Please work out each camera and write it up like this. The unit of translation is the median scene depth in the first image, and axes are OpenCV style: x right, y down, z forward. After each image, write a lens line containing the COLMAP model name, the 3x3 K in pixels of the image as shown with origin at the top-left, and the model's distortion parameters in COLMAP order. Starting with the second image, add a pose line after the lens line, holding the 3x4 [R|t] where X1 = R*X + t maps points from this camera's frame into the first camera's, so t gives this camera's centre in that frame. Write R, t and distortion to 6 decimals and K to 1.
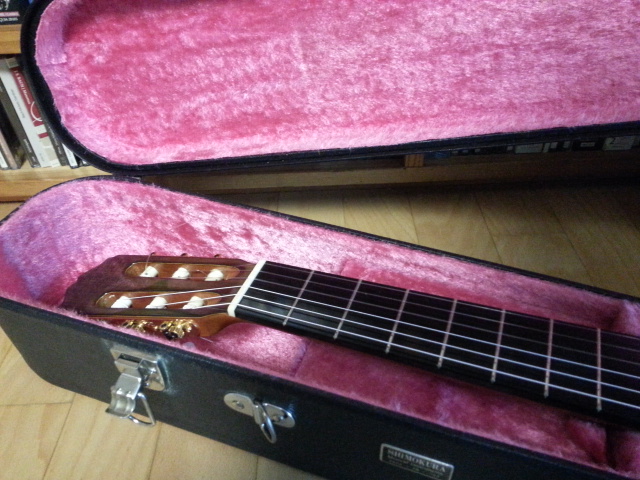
lens RADIAL K [[483.7, 0, 320.0], [0, 483.7, 240.0], [0, 0, 1]] dist [-0.028945, 0.006221]
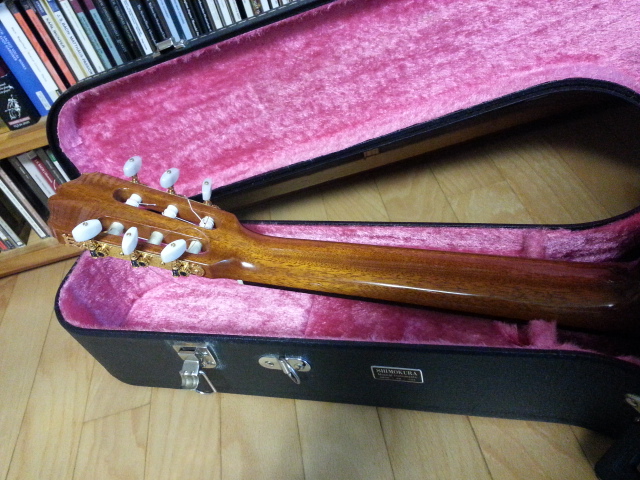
lens RADIAL K [[483.7, 0, 320.0], [0, 483.7, 240.0], [0, 0, 1]] dist [-0.028945, 0.006221]
pose [[0.972631, -0.228592, -0.041649, 0.091777], [0.230139, 0.972450, 0.037113, -0.022581], [0.032017, -0.045682, 0.998443, -0.307620]]
